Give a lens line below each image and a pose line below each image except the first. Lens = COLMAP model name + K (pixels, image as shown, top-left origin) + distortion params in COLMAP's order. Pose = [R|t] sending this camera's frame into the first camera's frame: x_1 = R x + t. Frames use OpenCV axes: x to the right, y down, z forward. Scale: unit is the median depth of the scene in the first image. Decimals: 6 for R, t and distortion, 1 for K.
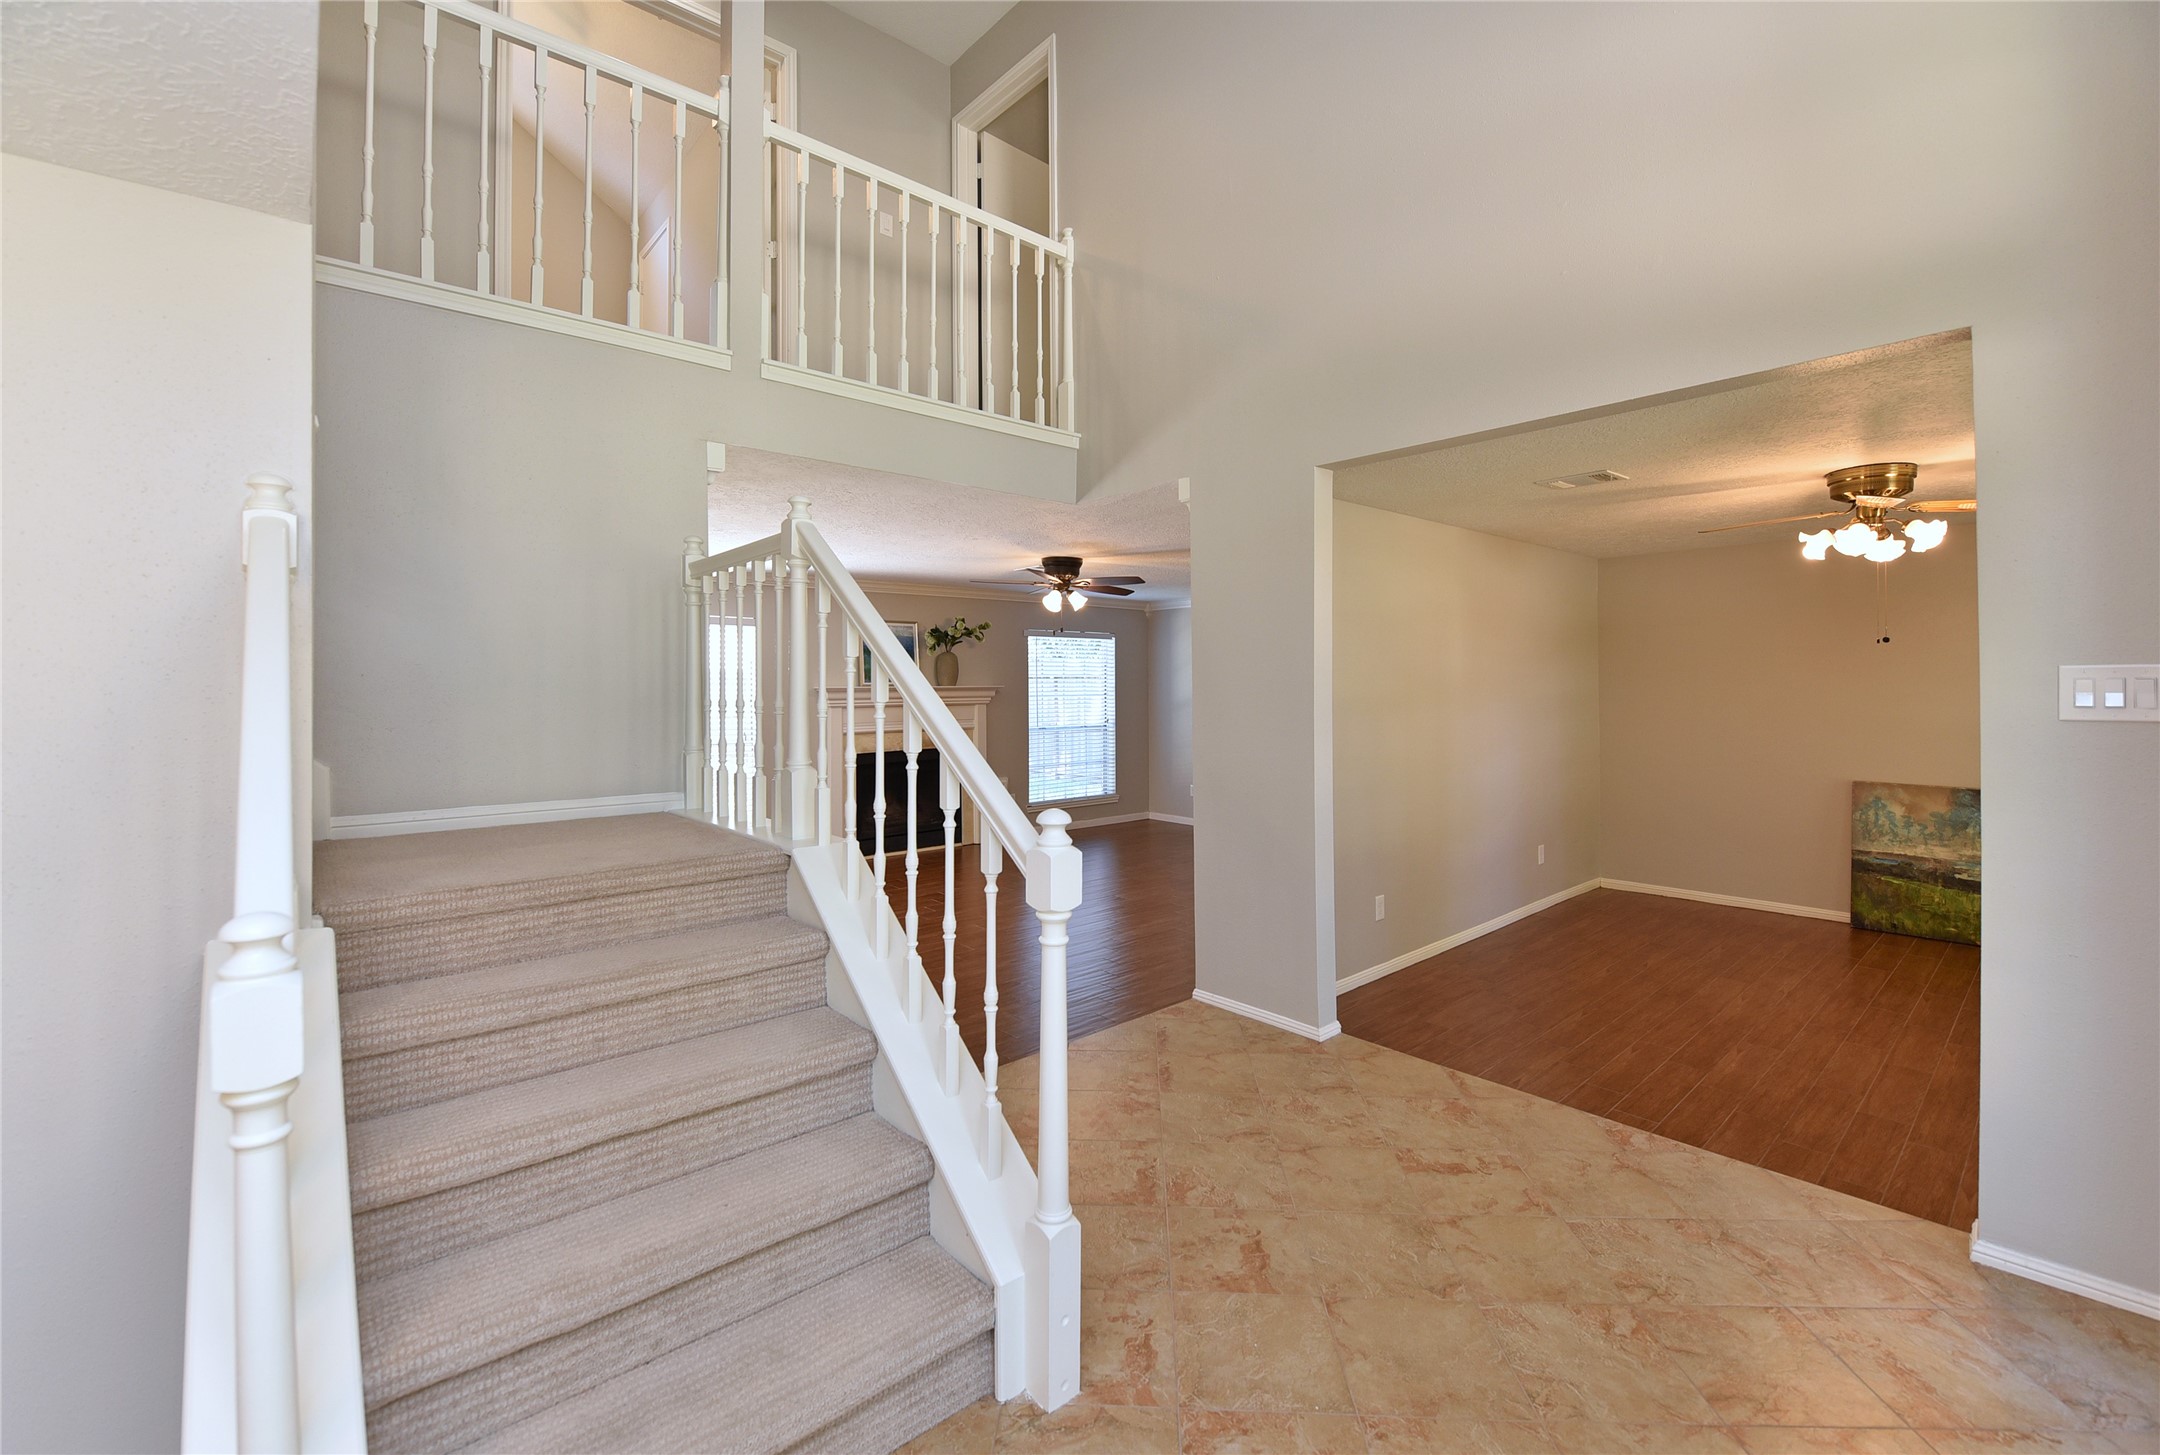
lens RADIAL K [[893.2, 0, 1126.2], [0, 893.2, 685.2], [0, 0, 1]] dist [-0.006959, -0.000693]
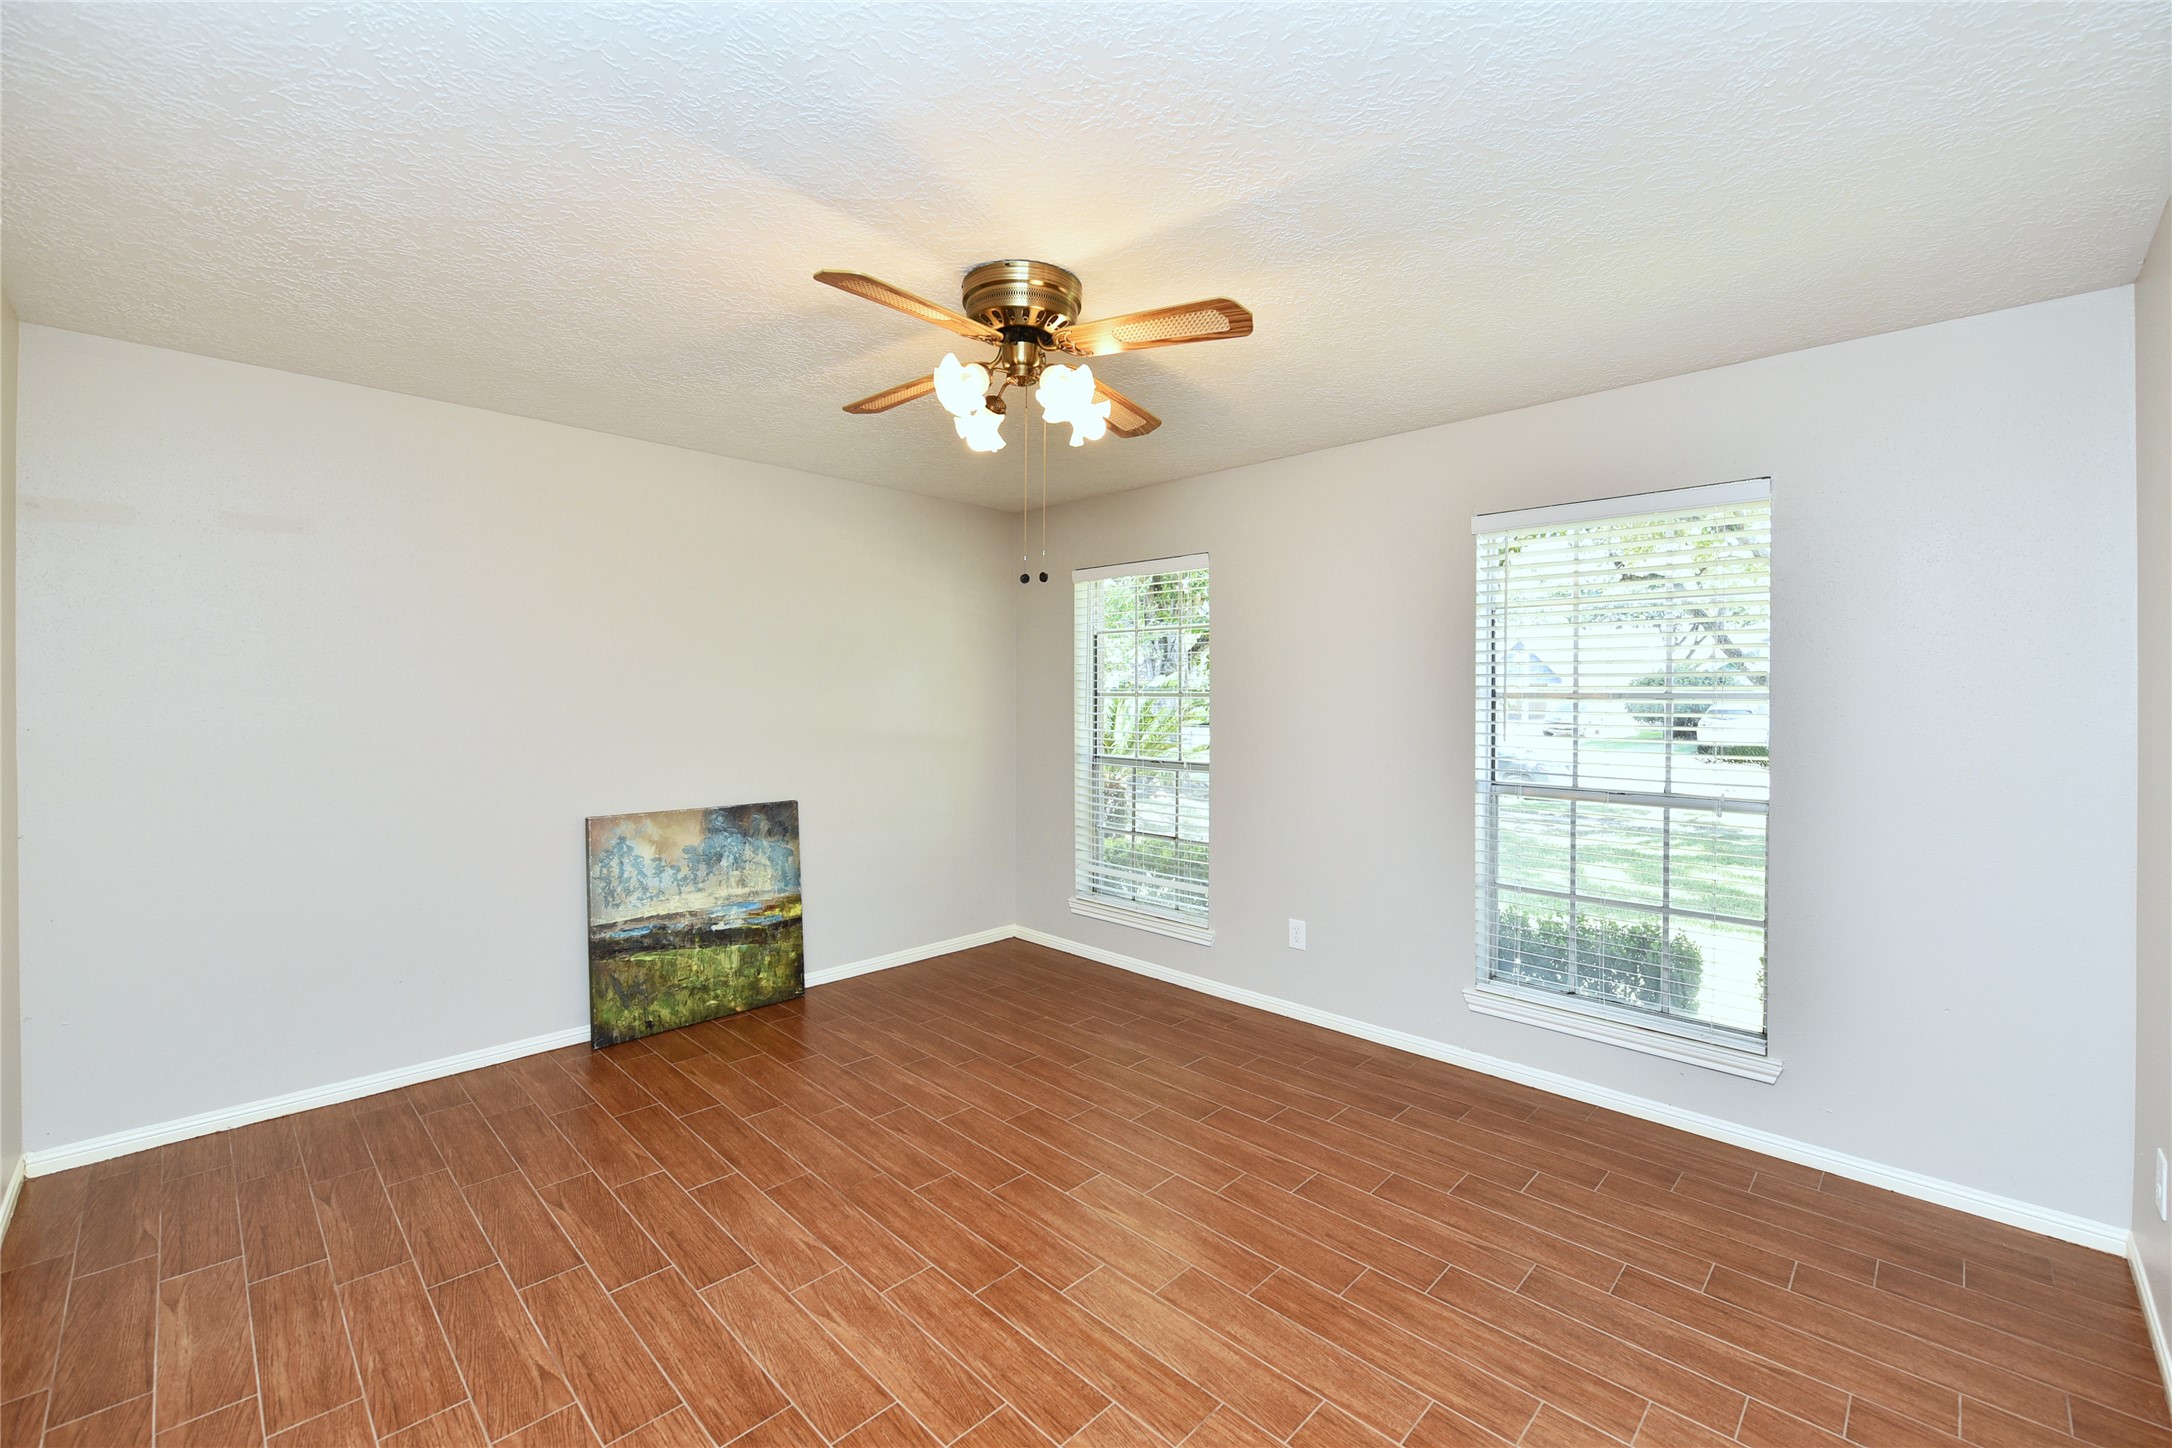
lens RADIAL K [[898.2, 0, 1072.9], [0, 898.2, 707.3], [0, 0, 1]] dist [-0.006959, -0.000693]
pose [[-0.040498, -0.011503, 0.999113, 0.178239], [-0.008384, 0.999902, 0.011172, 0.020676], [-0.999144, -0.007924, -0.040590, 0.715888]]
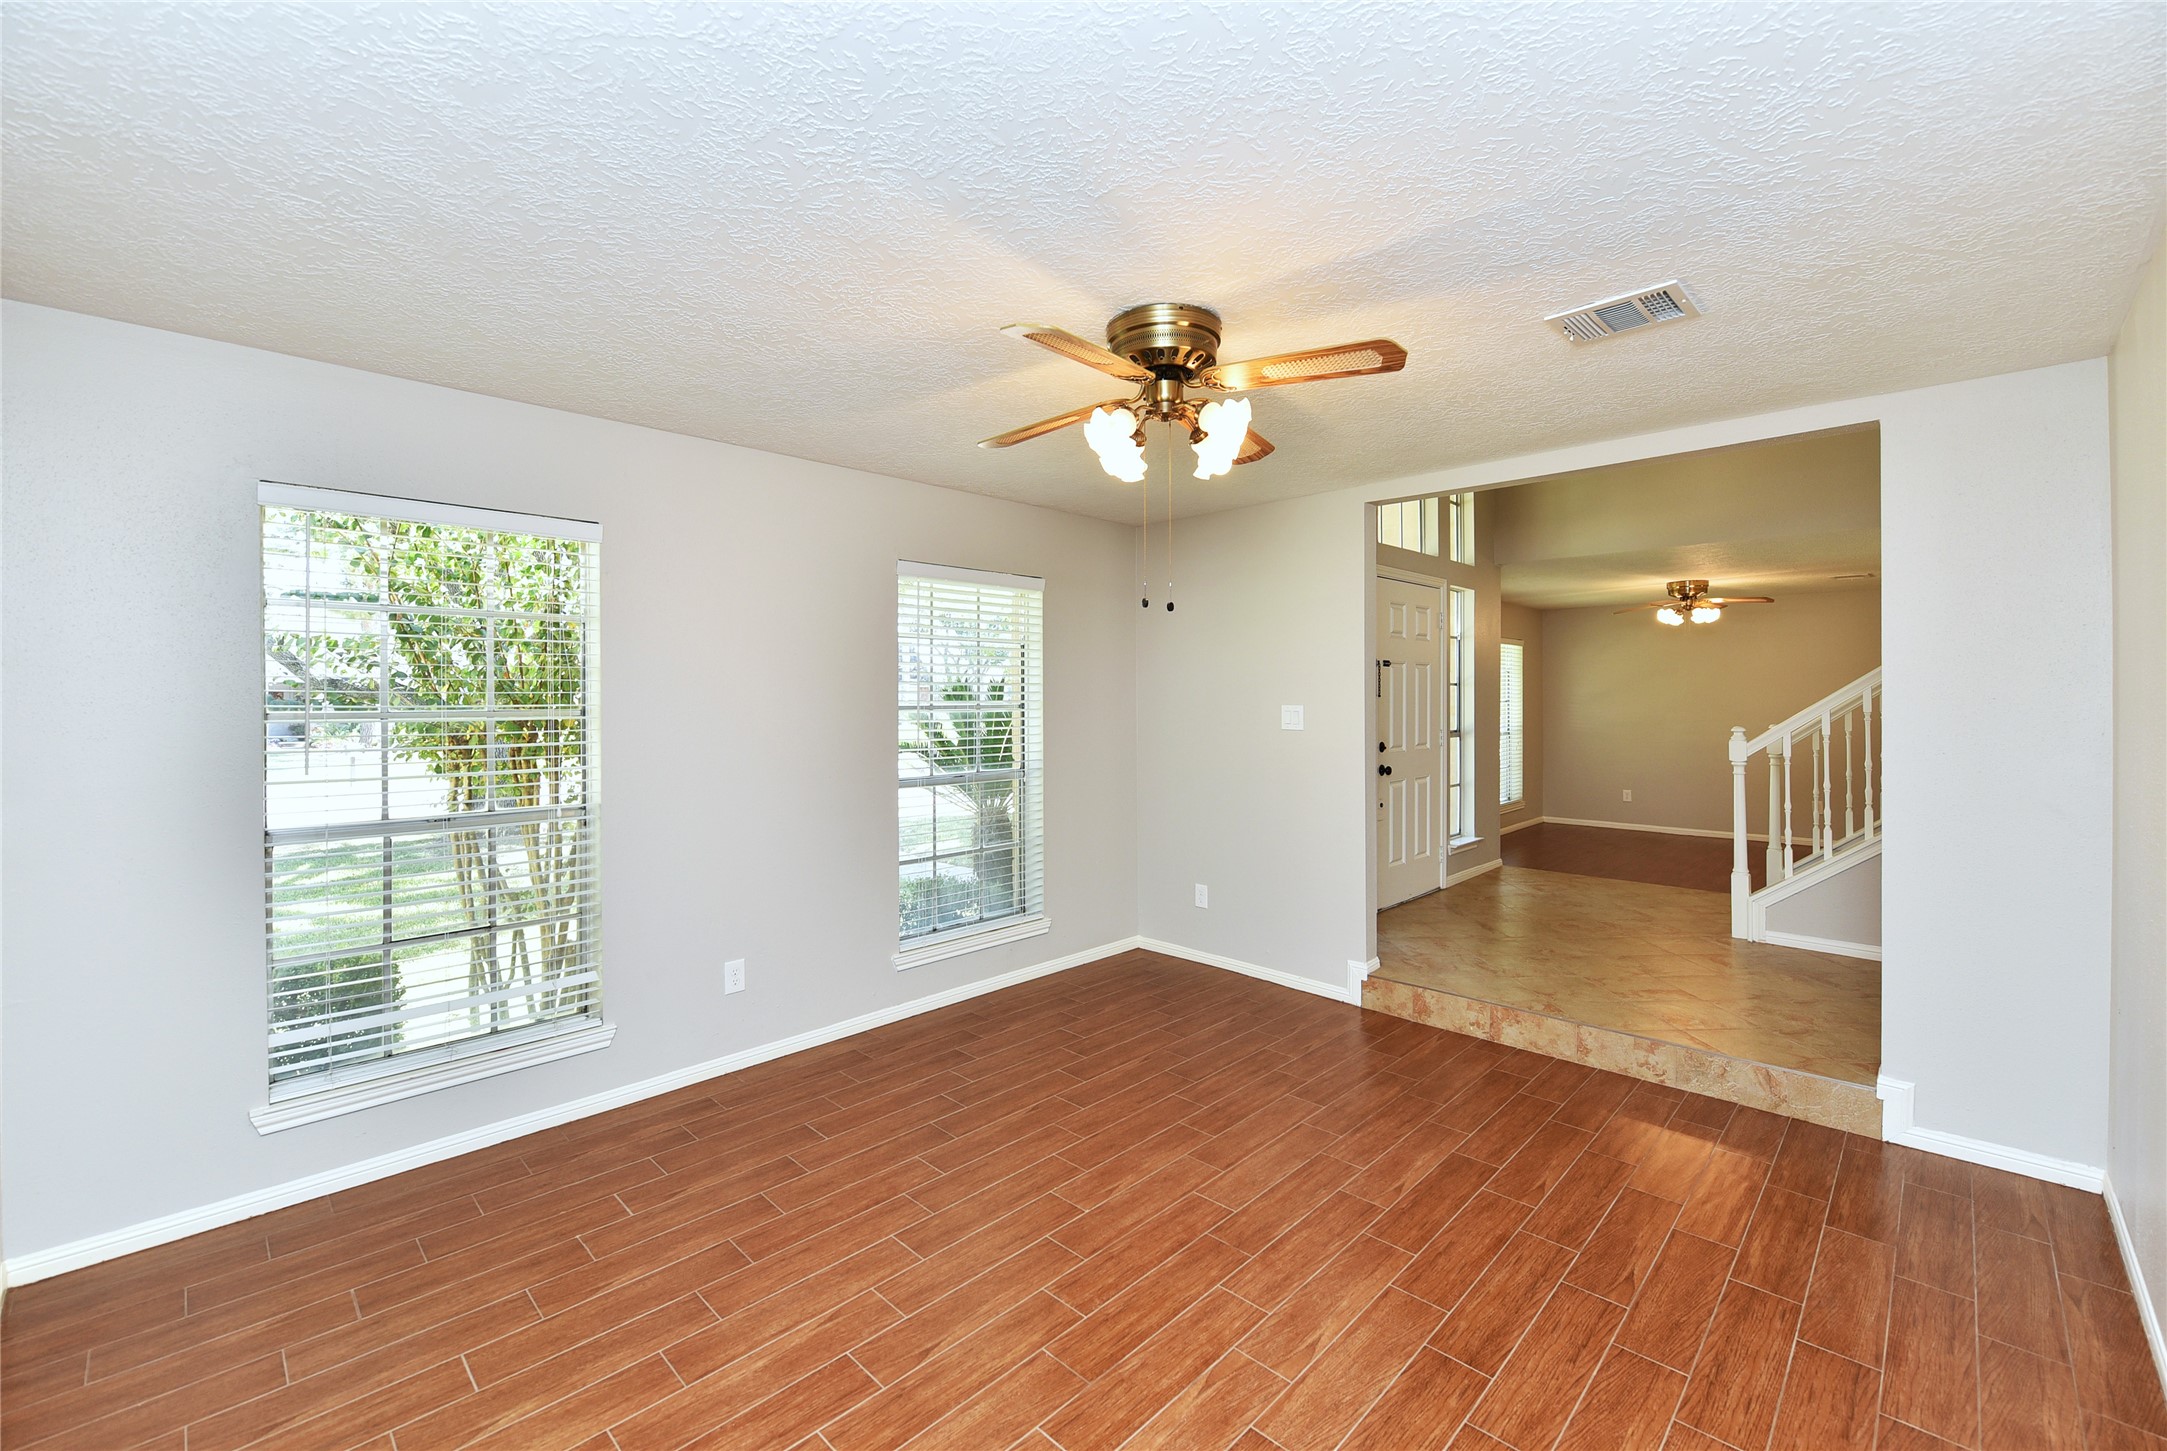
lens RADIAL K [[896.1, 0, 1098.0], [0, 896.1, 697.5], [0, 0, 1]] dist [-0.006959, -0.000693]
pose [[-0.998198, 0.005389, -0.059756, 0.668101], [0.005710, 0.999970, -0.005214, 0.012954], [0.059726, -0.005546, -0.998199, 1.171375]]
